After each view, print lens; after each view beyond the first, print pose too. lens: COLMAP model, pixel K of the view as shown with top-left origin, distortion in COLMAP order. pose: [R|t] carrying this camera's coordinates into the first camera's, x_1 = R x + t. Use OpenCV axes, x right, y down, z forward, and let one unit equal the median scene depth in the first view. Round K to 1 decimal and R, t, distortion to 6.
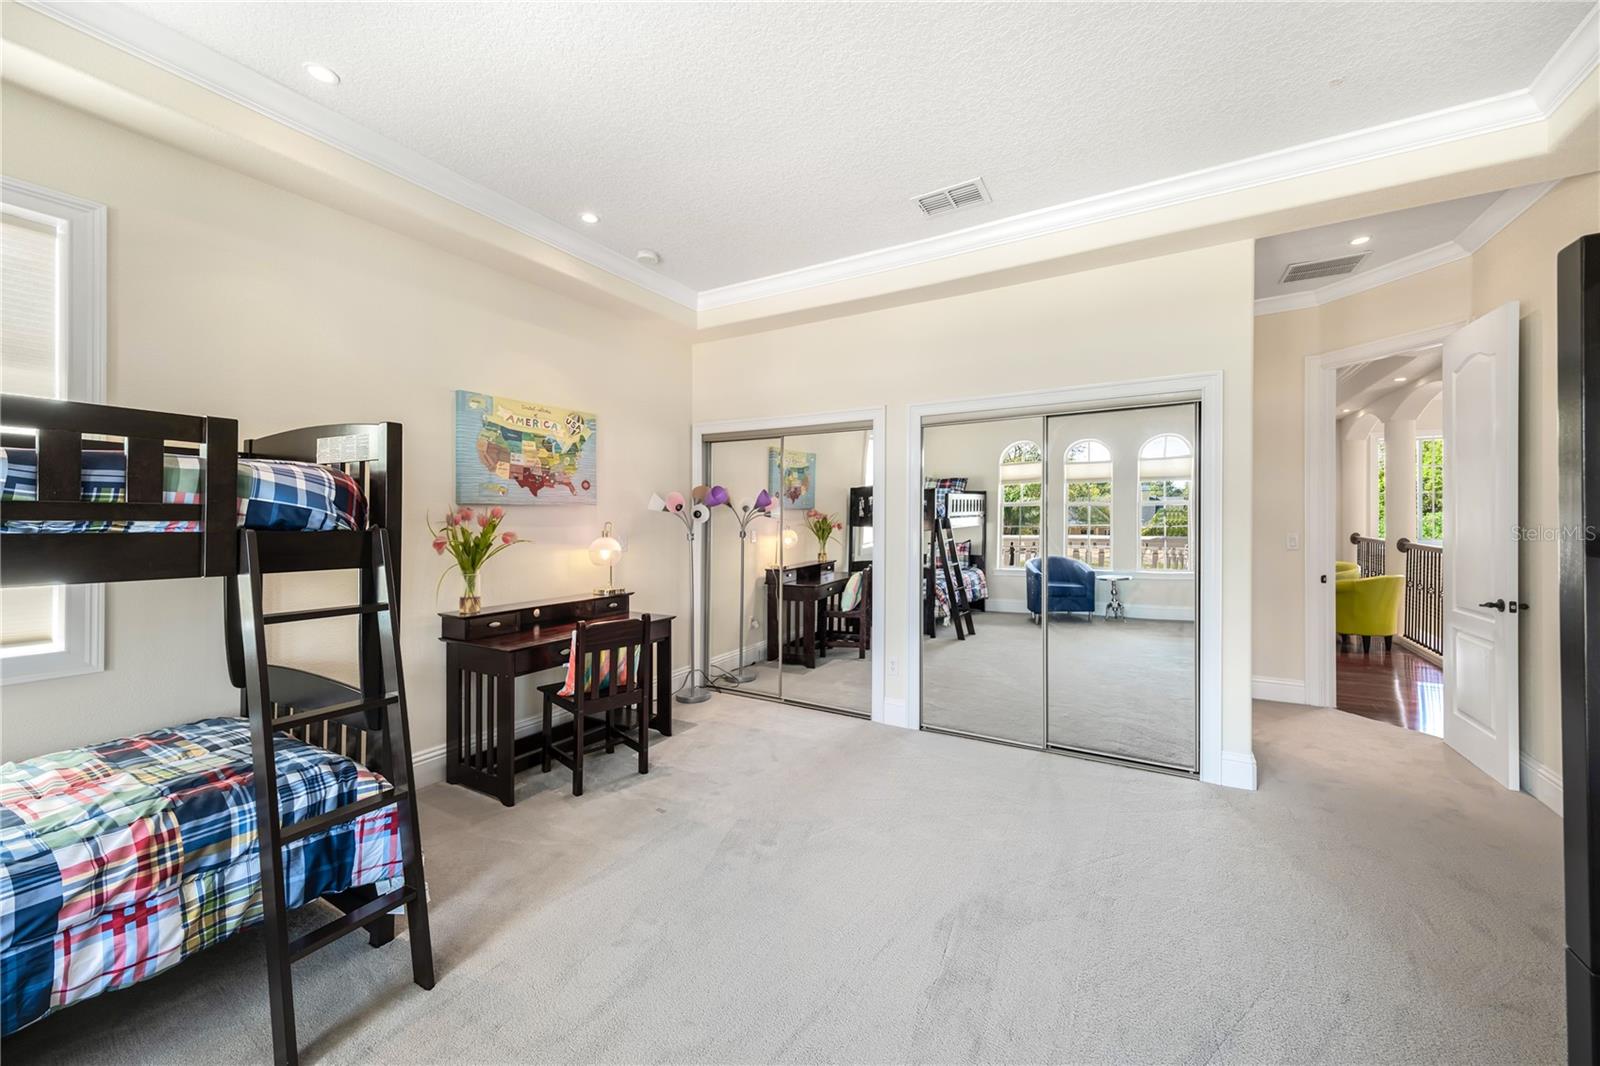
lens RADIAL K [[625.1, 0, 799.4], [0, 625.1, 512.4], [0, 0, 1]] dist [0.000587, 0.000007]
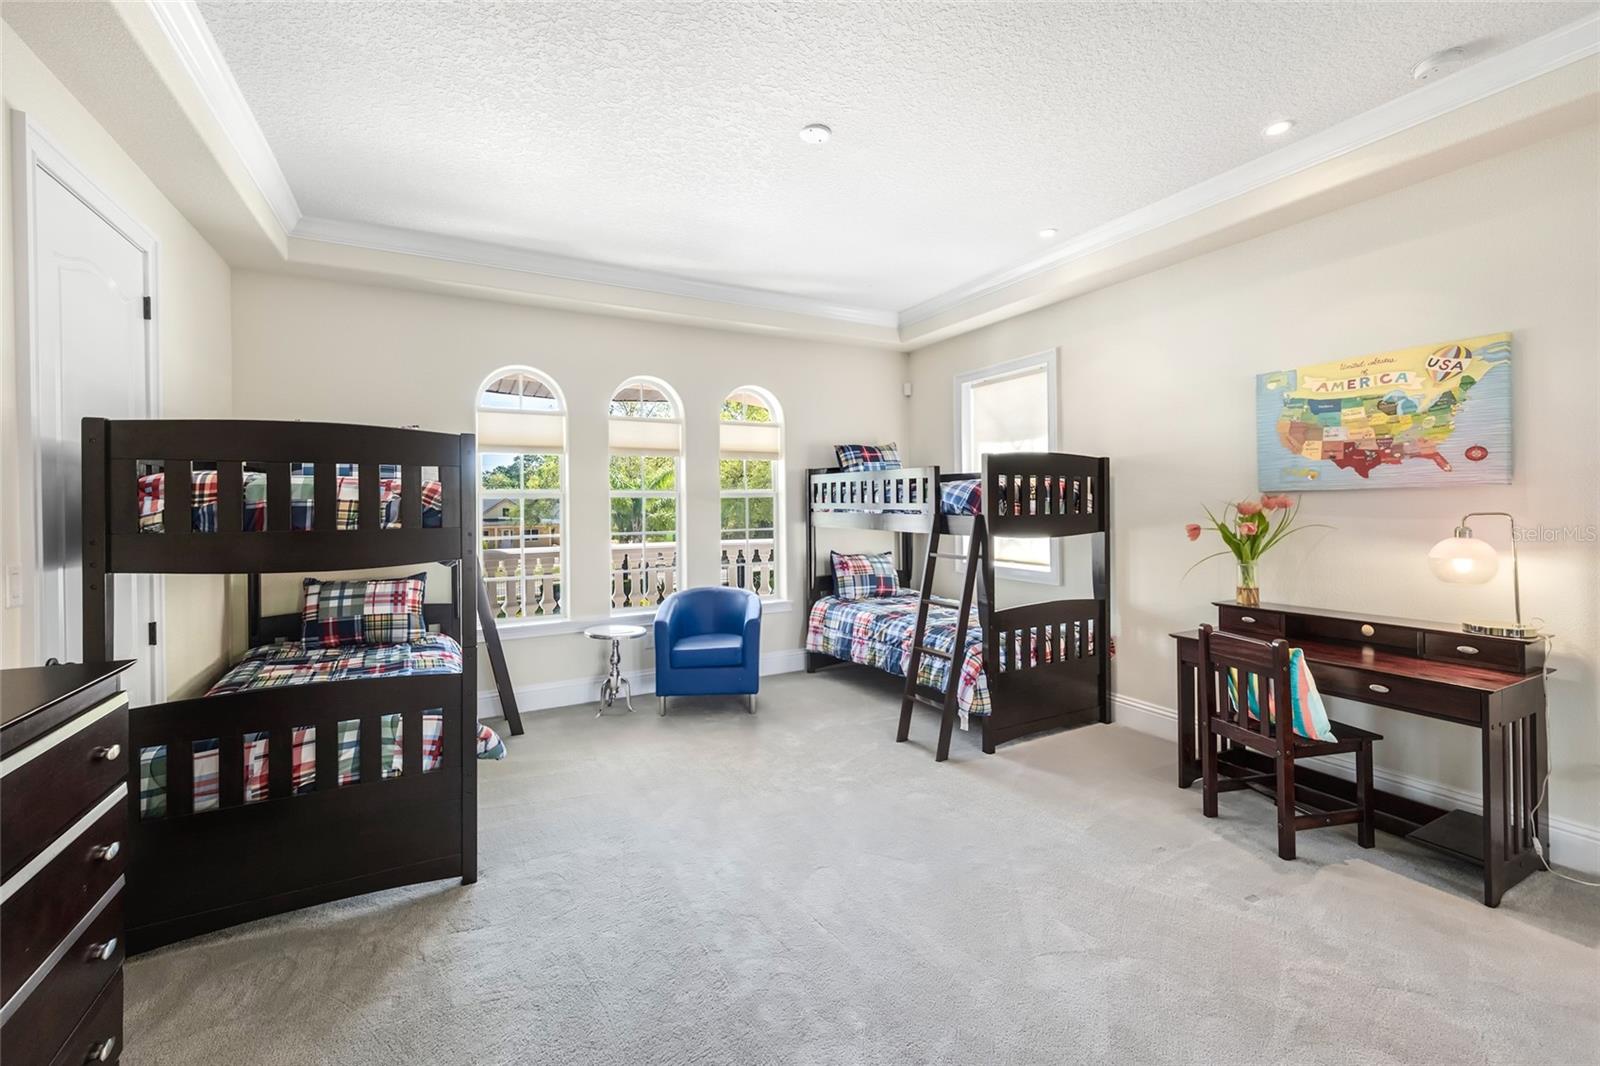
lens RADIAL K [[625.1, 0, 799.4], [0, 625.1, 512.4], [0, 0, 1]] dist [0.000587, 0.000007]
pose [[-0.508849, 0.016000, -0.860707, 0.599648], [0.022512, 0.999733, 0.005275, -0.003058], [0.860561, -0.016692, -0.509074, 0.803117]]
